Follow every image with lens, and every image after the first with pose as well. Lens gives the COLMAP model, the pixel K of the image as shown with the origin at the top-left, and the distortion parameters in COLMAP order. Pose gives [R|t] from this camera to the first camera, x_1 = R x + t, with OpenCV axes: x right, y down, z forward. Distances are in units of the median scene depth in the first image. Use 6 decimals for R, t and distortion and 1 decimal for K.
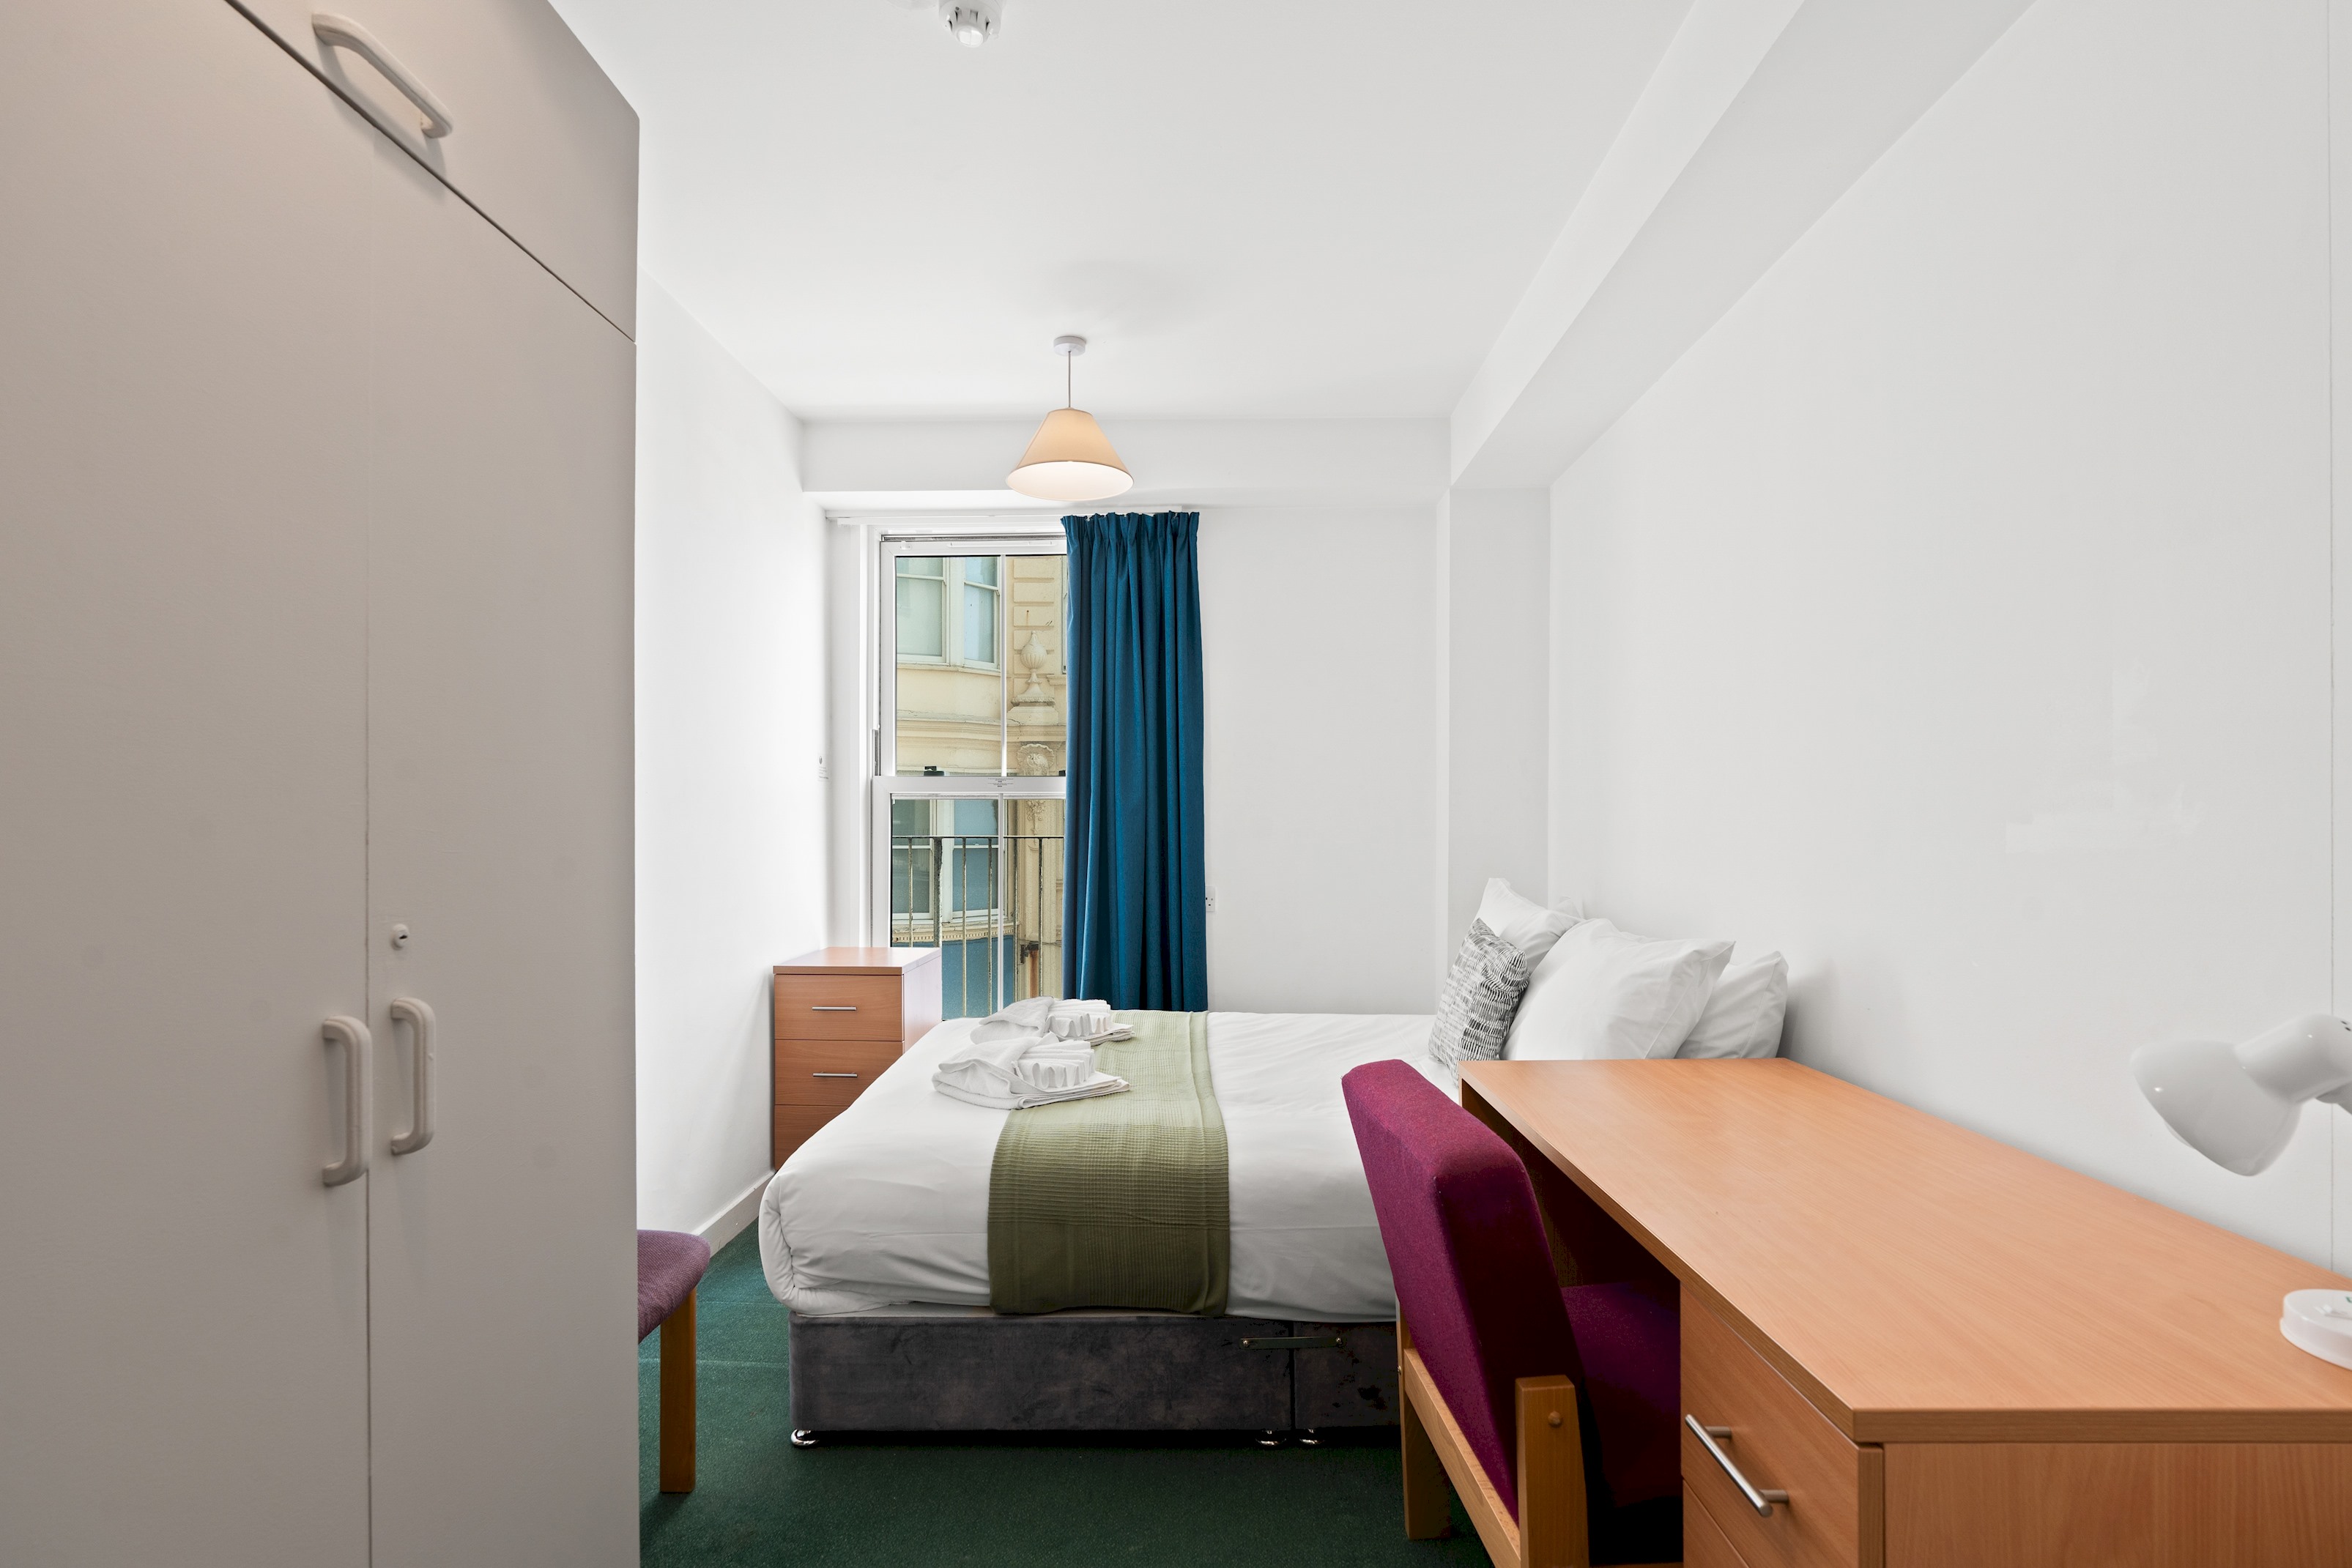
lens RADIAL K [[1074.0, 0, 1155.6], [0, 1074.0, 792.5], [0, 0, 1]] dist [-0.001582, 0.003596]
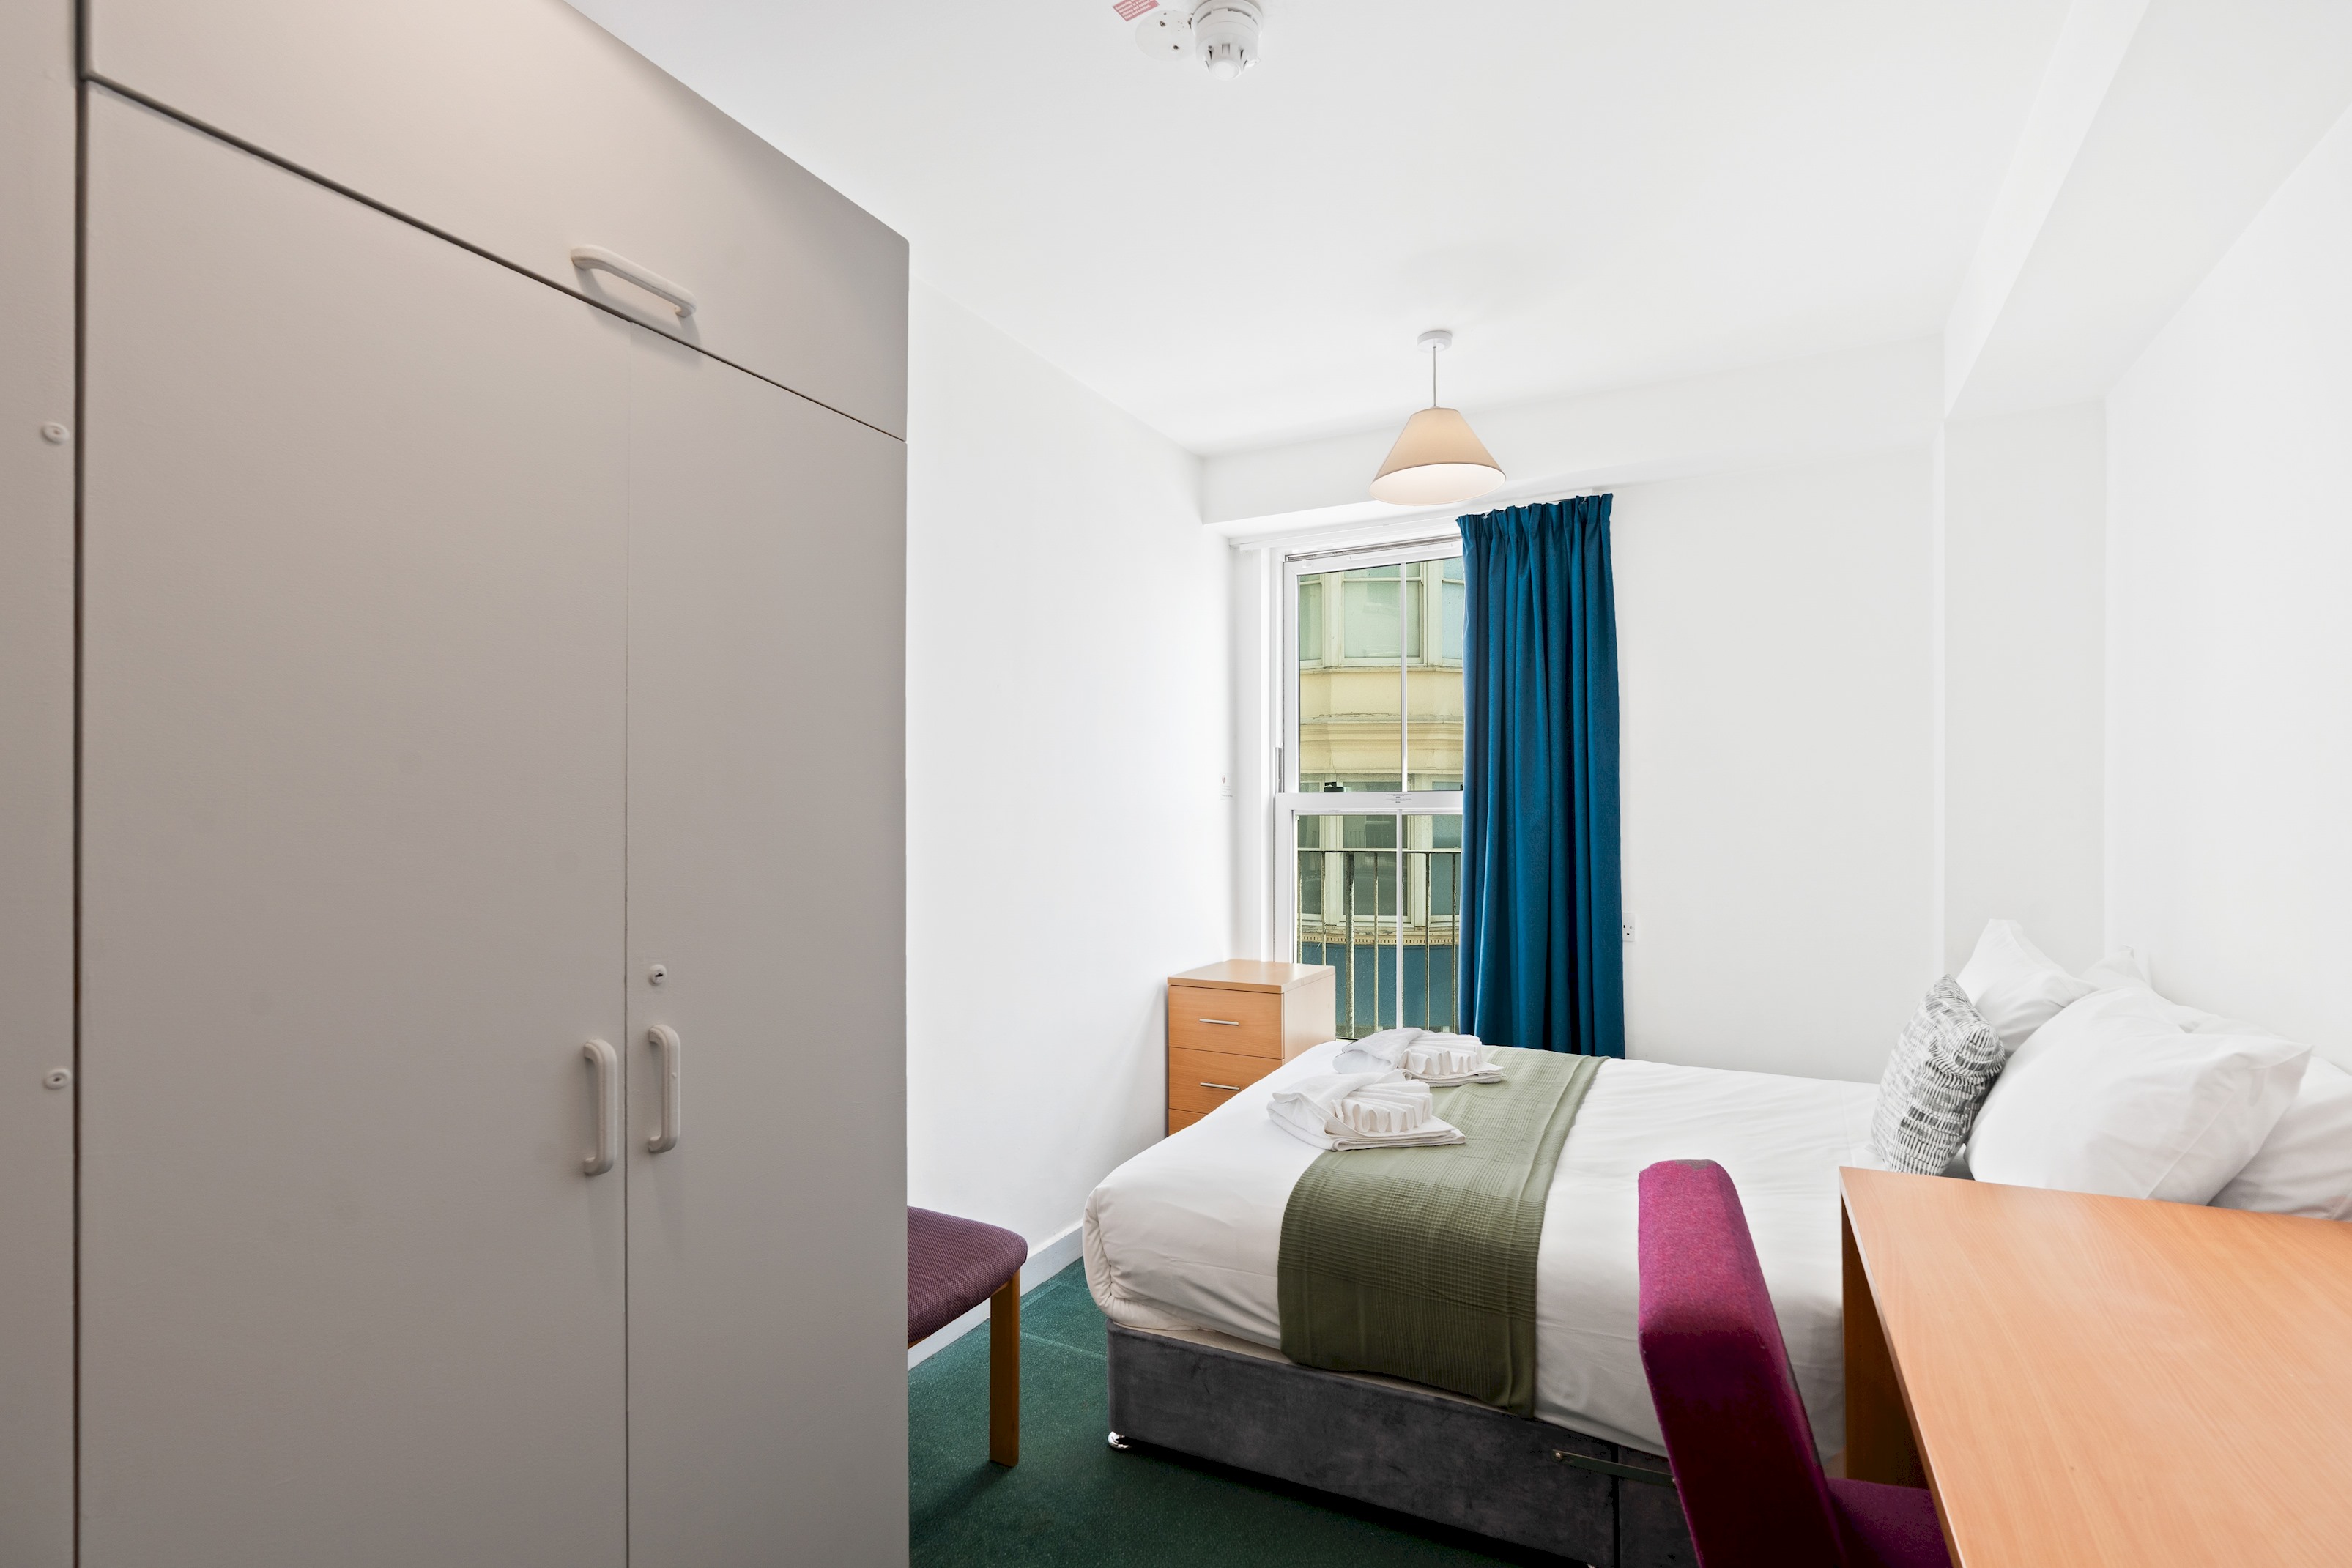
lens RADIAL K [[1074.0, 0, 1180.5], [0, 1074.0, 788.5], [0, 0, 1]] dist [-0.001582, 0.003596]
pose [[0.903592, -0.015450, -0.428116, 0.163070], [0.015032, 0.999878, -0.004357, -0.028909], [0.428131, -0.002499, 0.903713, 0.065222]]
